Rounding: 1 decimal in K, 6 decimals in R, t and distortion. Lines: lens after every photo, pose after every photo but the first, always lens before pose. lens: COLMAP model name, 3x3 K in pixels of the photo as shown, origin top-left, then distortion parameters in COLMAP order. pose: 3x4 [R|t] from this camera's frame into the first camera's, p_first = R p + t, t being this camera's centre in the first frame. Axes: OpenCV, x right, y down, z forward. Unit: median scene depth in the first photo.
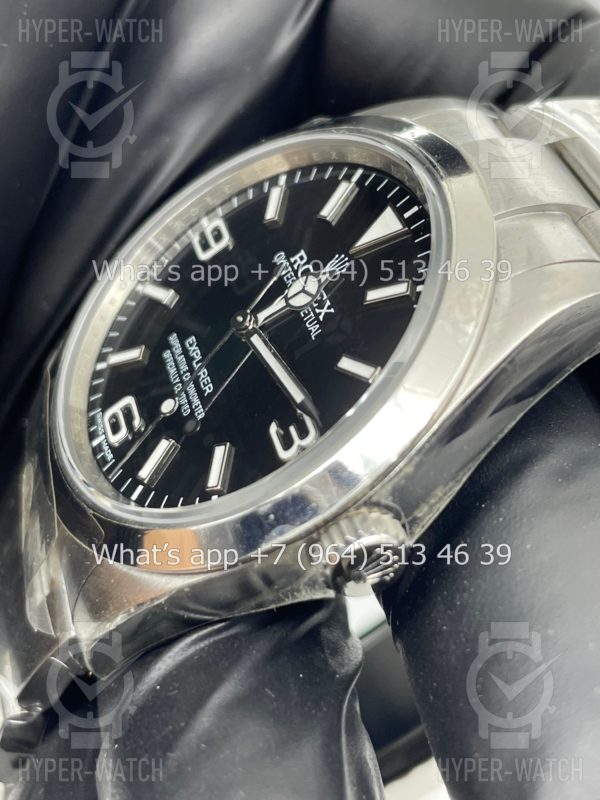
lens RADIAL K [[1288.3, 0, 299.4], [0, 1288.3, 394.4], [0, 0, 1]] dist [0.140201, 0.000000]
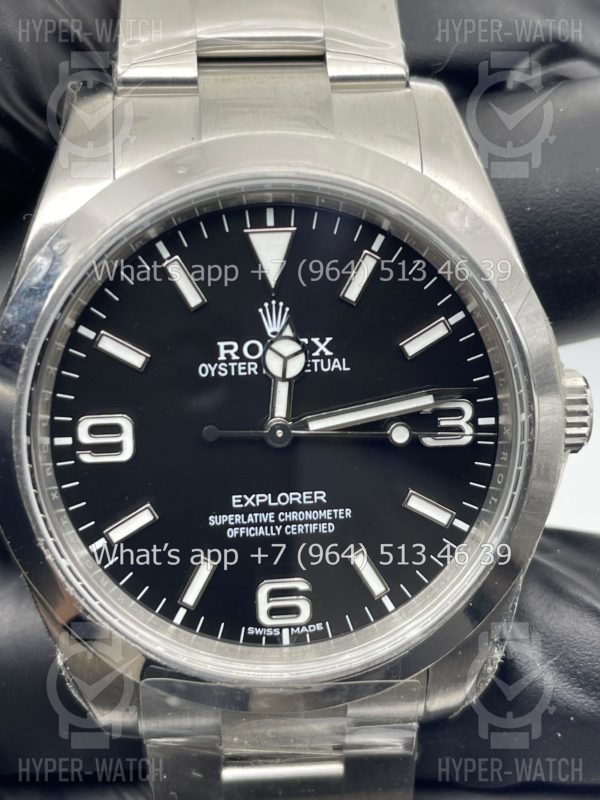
lens RADIAL K [[1288.3, 0, 303.4], [0, 1288.3, 395.0], [0, 0, 1]] dist [0.140201, 0.000000]
pose [[0.213702, -0.870976, 0.442417, -0.417235], [0.616926, 0.471469, 0.630174, -0.628514], [-0.757452, 0.138269, 0.638082, 0.385366]]
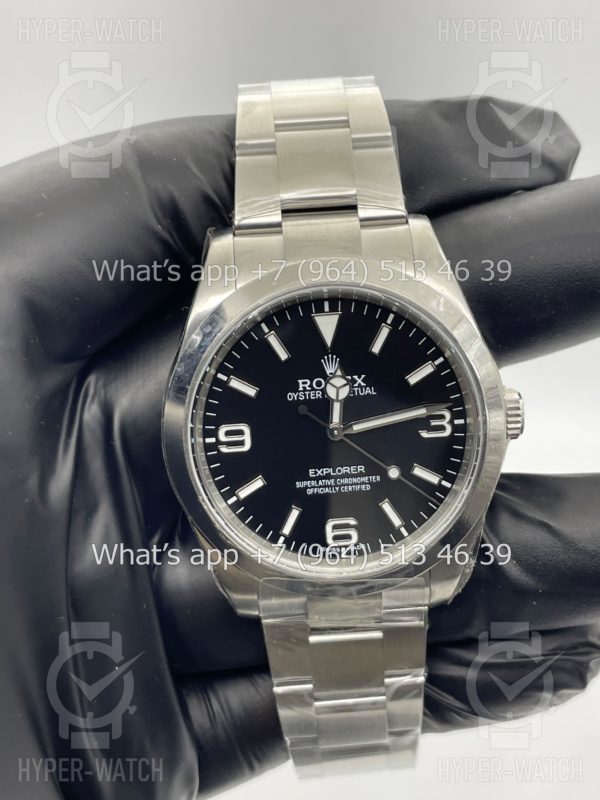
lens RADIAL K [[1288.3, 0, 303.0], [0, 1288.3, 403.4], [0, 0, 1]] dist [0.140201, 0.000000]
pose [[0.215439, -0.882624, 0.417804, -0.666509], [0.669401, 0.444990, 0.594883, -1.015774], [-0.710977, 0.151518, 0.686698, -0.058138]]
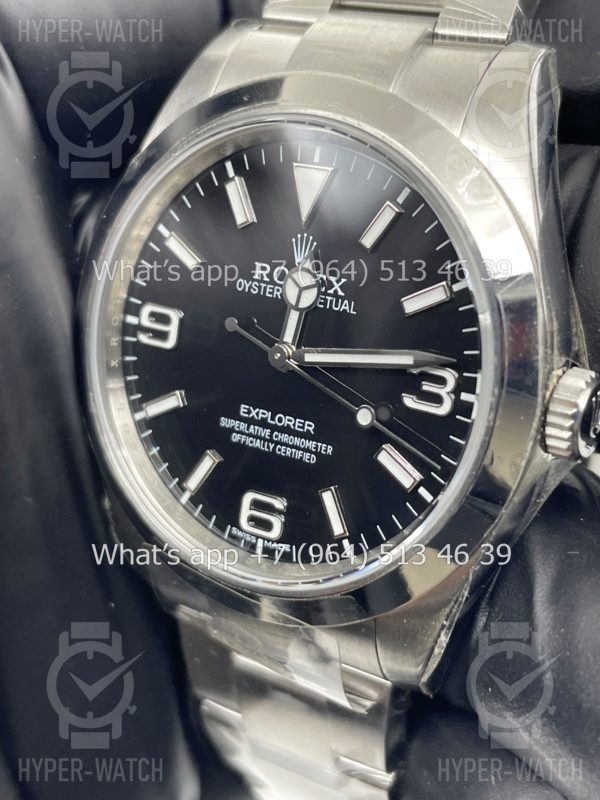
lens RADIAL K [[1288.3, 0, 305.1], [0, 1288.3, 396.4], [0, 0, 1]] dist [0.140201, 0.000000]
pose [[0.630462, -0.754443, 0.182572, -0.230338], [0.722710, 0.656349, 0.216553, -0.230988], [-0.283208, -0.004582, 0.959048, 0.049511]]
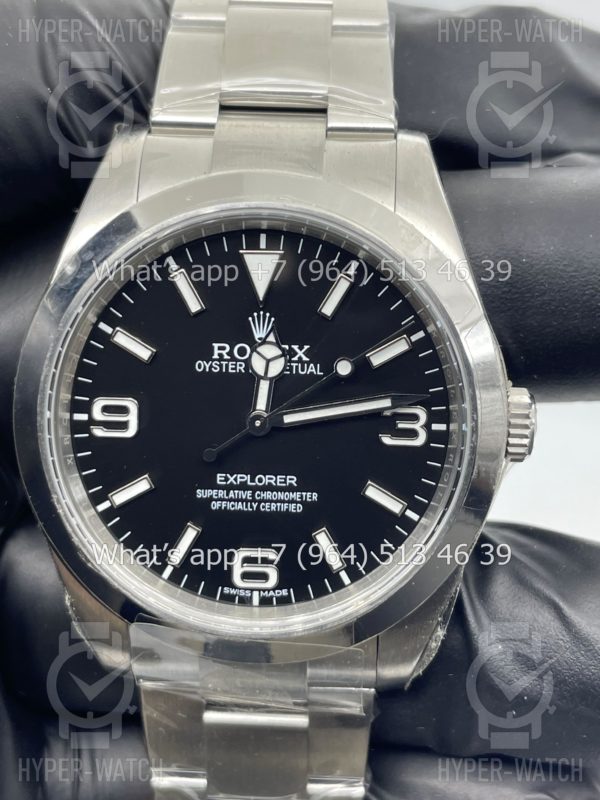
lens RADIAL K [[1288.3, 0, 297.2], [0, 1288.3, 394.8], [0, 0, 1]] dist [0.140201, 0.000000]
pose [[0.328382, -0.837830, 0.436127, -0.480012], [0.652099, 0.535133, 0.537029, -0.622178], [-0.683325, 0.108047, 0.722076, 0.182014]]
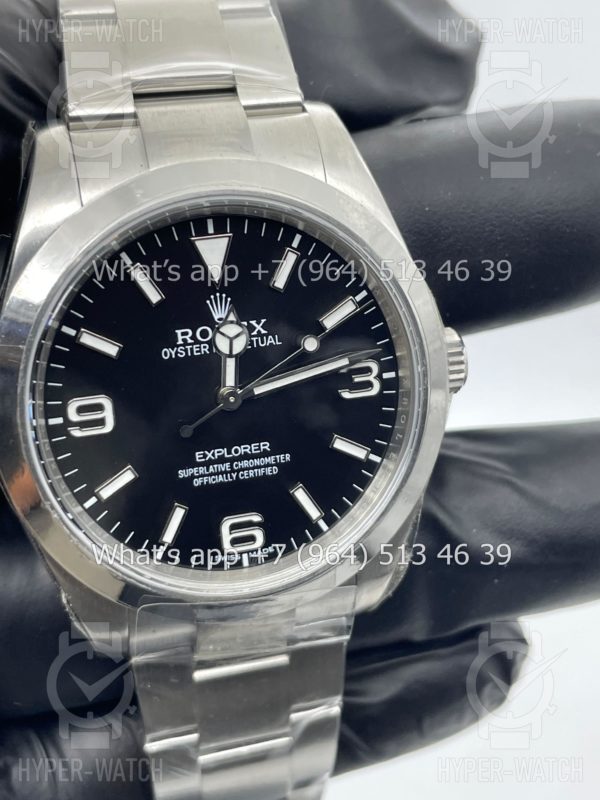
lens RADIAL K [[1288.3, 0, 304.6], [0, 1288.3, 400.5], [0, 0, 1]] dist [0.140201, 0.000000]
pose [[0.066686, -0.905262, 0.419588, -0.514345], [0.537789, 0.386823, 0.749100, -0.866907], [-0.840438, 0.175695, 0.512635, 0.346705]]
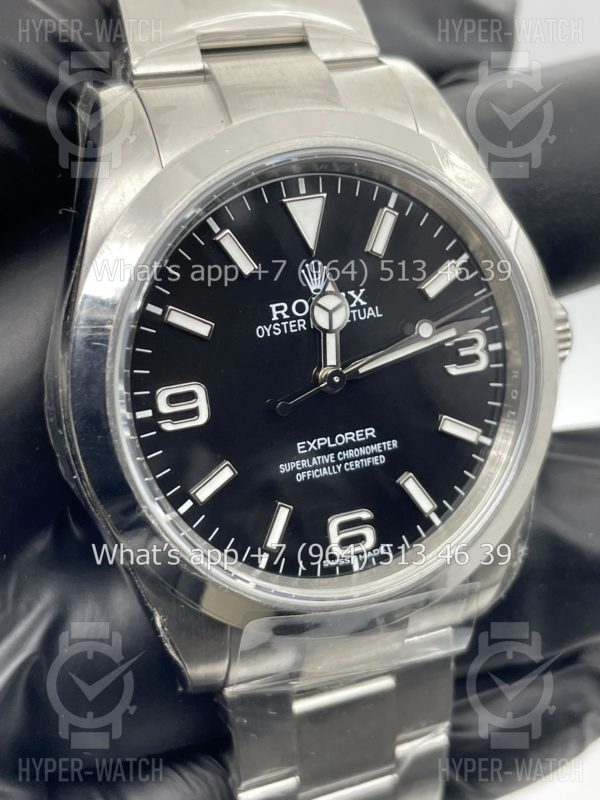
lens RADIAL K [[1288.3, 0, 300.3], [0, 1288.3, 401.3], [0, 0, 1]] dist [0.140201, 0.000000]
pose [[-0.043467, -0.873846, 0.484256, -0.542794], [0.485683, 0.405099, 0.774601, -0.838257], [-0.873054, 0.268865, 0.406804, 0.599976]]
